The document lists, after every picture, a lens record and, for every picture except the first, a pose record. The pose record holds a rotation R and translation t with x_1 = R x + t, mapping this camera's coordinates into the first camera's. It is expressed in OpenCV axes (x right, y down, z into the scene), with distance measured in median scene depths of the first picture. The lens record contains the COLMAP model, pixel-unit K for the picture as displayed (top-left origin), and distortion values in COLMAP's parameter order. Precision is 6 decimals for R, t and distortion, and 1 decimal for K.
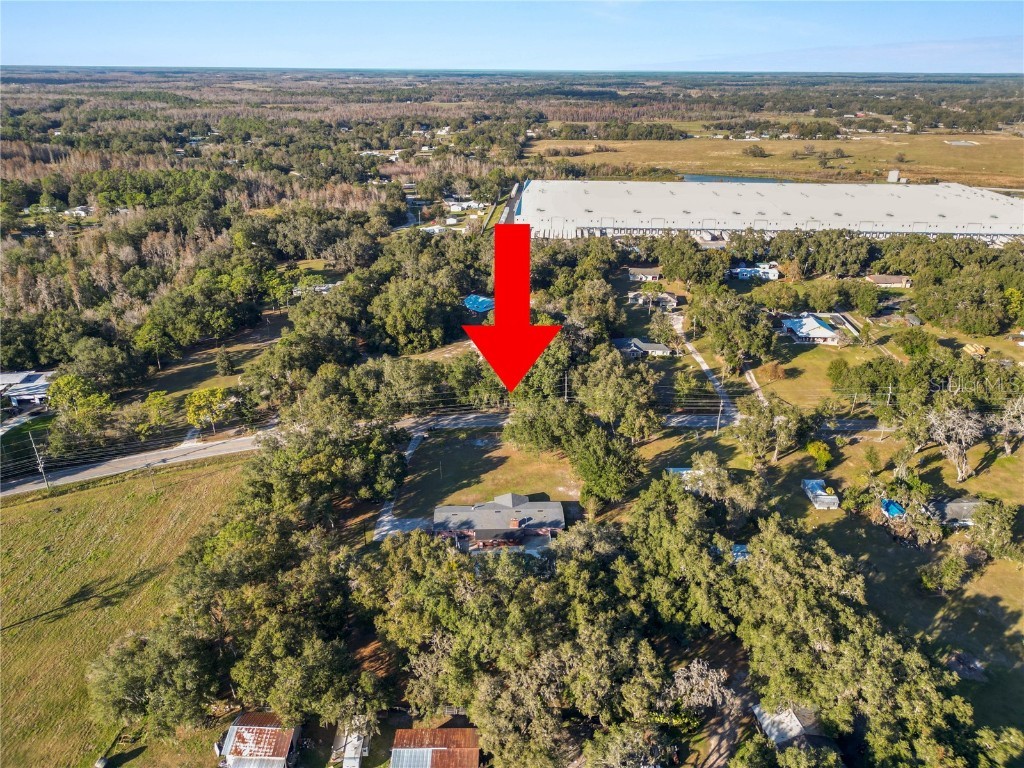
lens RADIAL K [[726.8, 0, 512.0], [0, 726.8, 384.0], [0, 0, 1]] dist [0.074161, -0.078184]
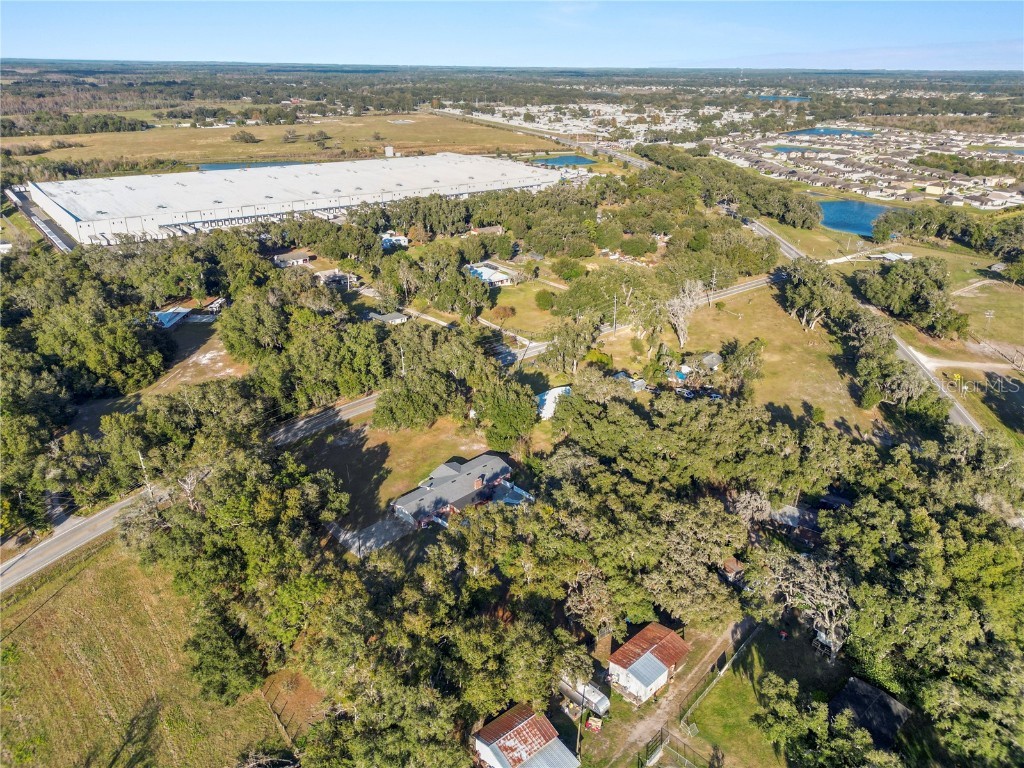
lens RADIAL K [[726.8, 0, 512.0], [0, 726.8, 384.0], [0, 0, 1]] dist [0.074161, -0.078184]
pose [[0.730455, -0.273127, 0.625969, -0.148357], [0.266105, 0.957936, 0.107451, -0.010519], [-0.628987, 0.088086, 0.772410, 0.043891]]
